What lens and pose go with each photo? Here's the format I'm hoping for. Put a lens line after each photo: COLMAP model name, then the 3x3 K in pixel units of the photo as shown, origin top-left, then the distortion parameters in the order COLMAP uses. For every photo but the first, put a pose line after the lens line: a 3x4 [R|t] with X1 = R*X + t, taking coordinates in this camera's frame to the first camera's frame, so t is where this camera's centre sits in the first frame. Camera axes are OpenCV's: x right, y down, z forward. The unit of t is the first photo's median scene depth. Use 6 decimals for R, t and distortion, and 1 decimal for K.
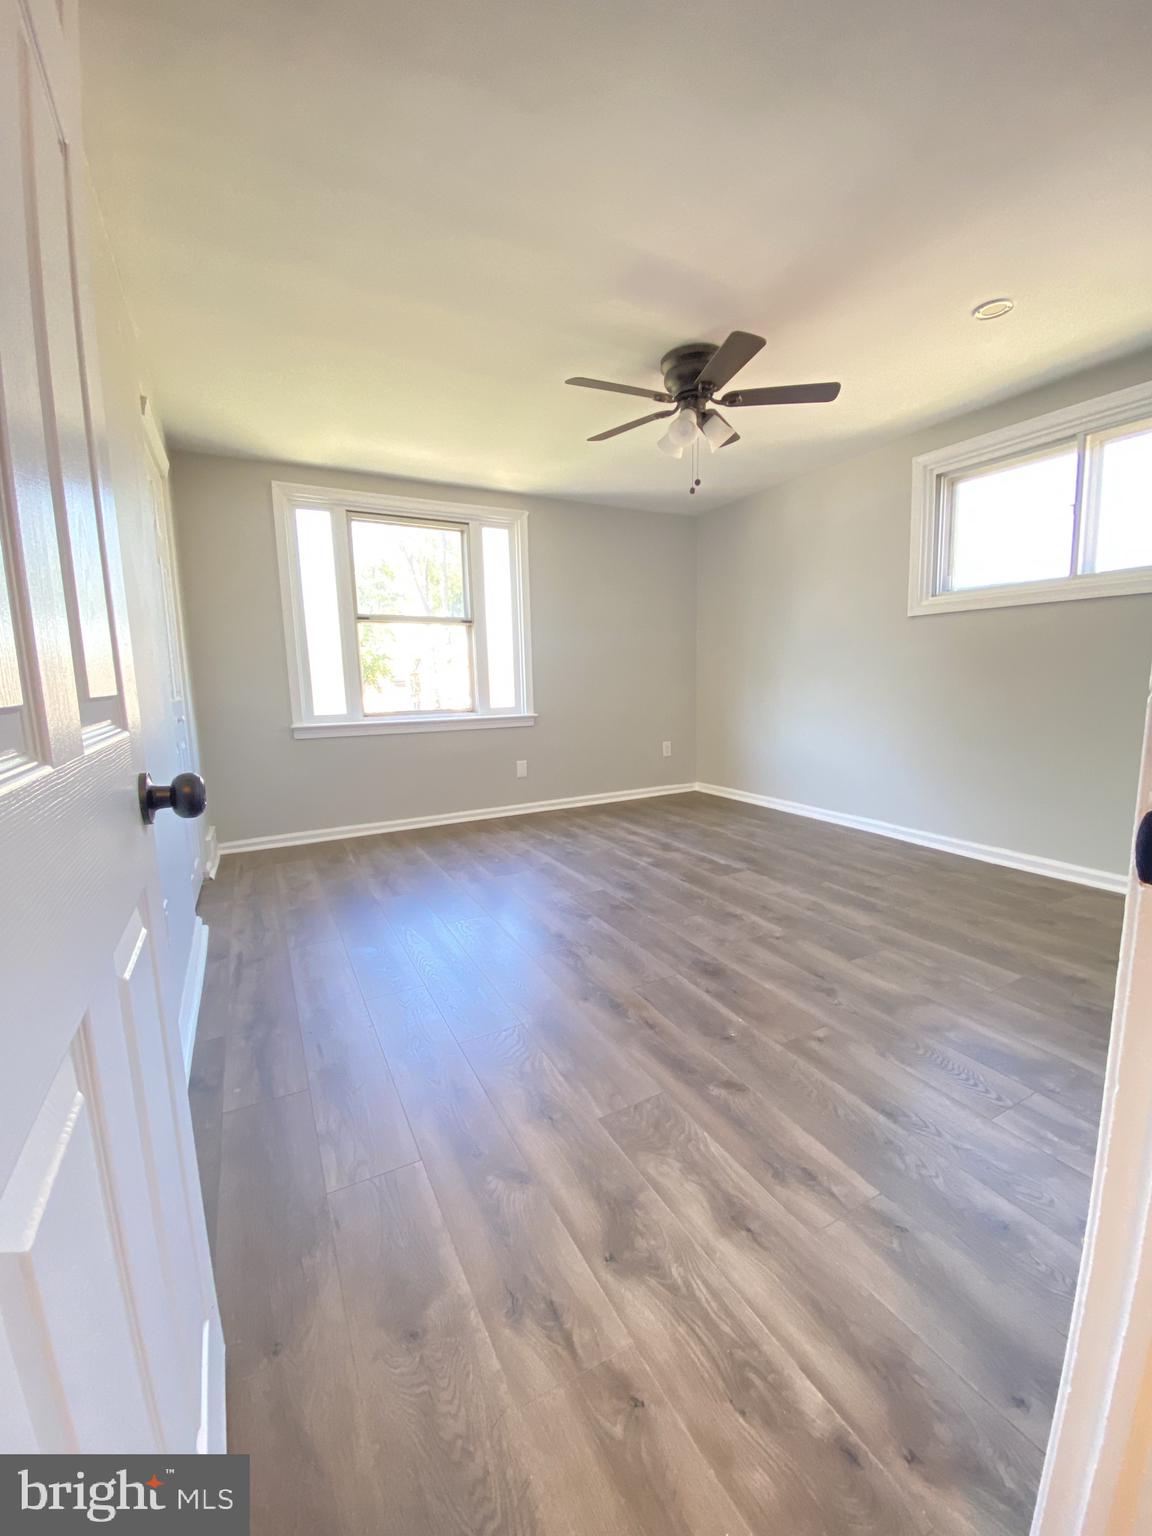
lens RADIAL K [[620.0, 0, 576.0], [0, 620.0, 768.0], [0, 0, 1]] dist [0.034715, -0.035461]
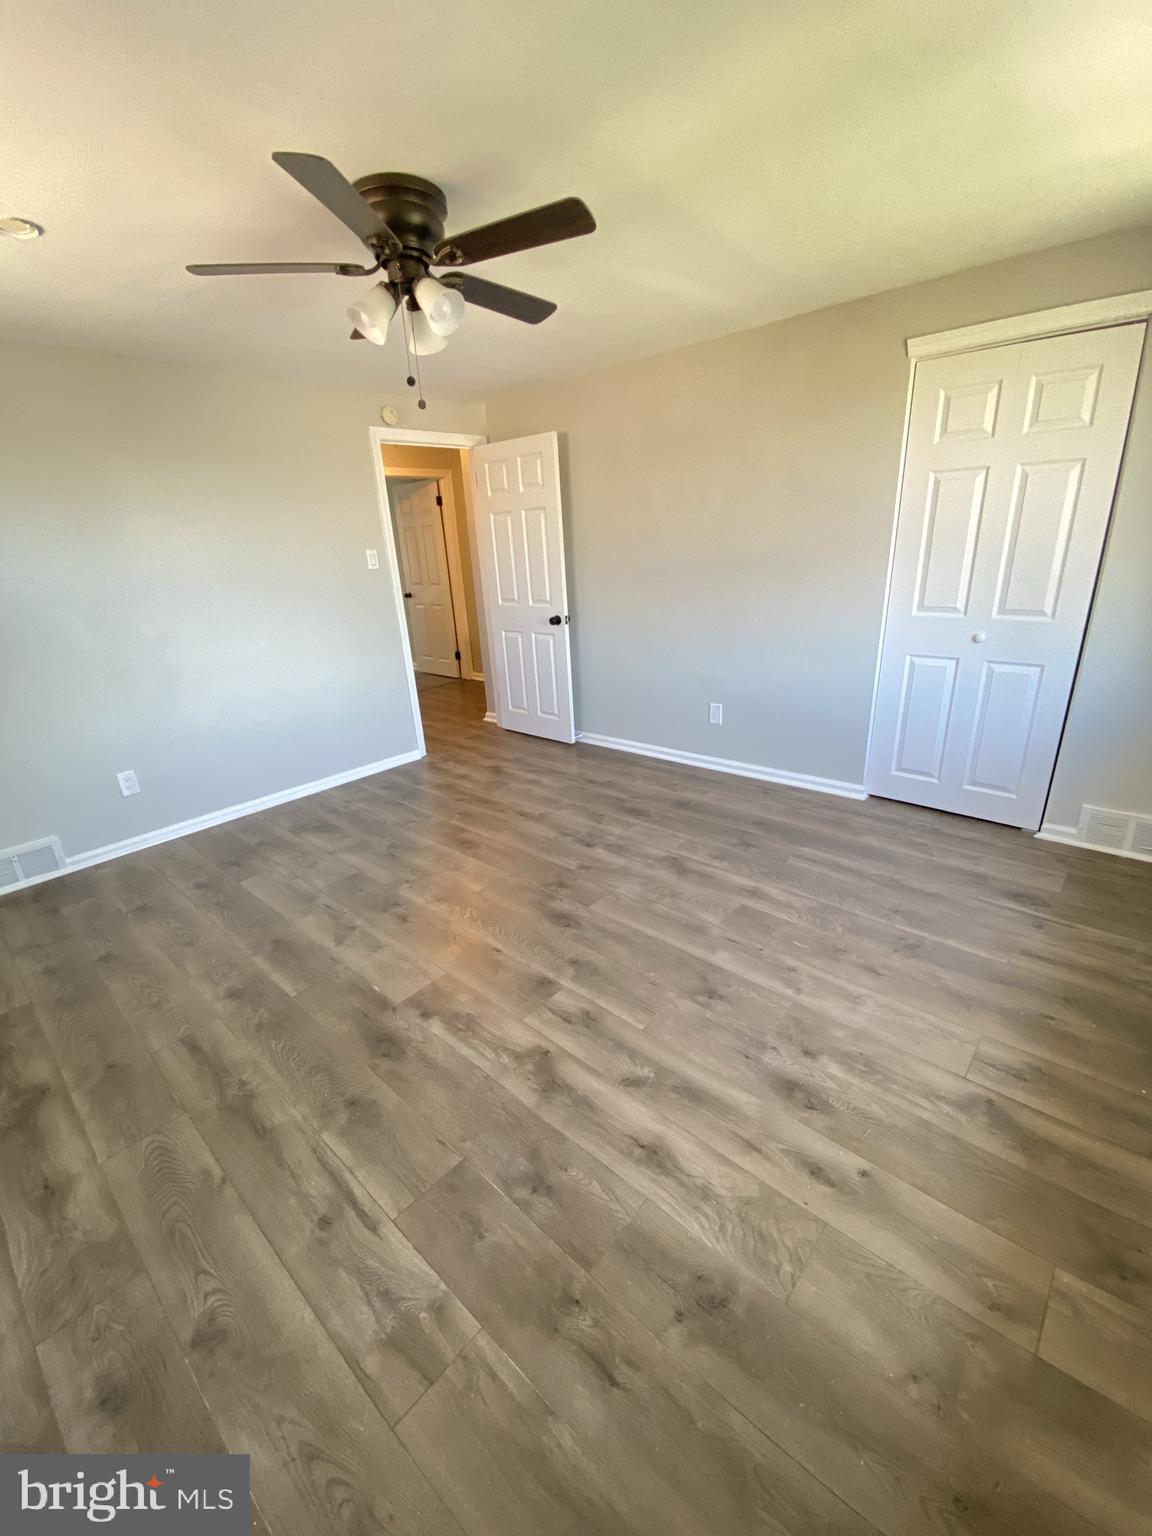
lens RADIAL K [[620.0, 0, 576.0], [0, 620.0, 768.0], [0, 0, 1]] dist [0.034715, -0.035461]
pose [[-0.936056, 0.187921, -0.297463, 0.320504], [0.025841, 0.879859, 0.474531, -0.424333], [0.350900, 0.436501, -0.828454, 1.883273]]
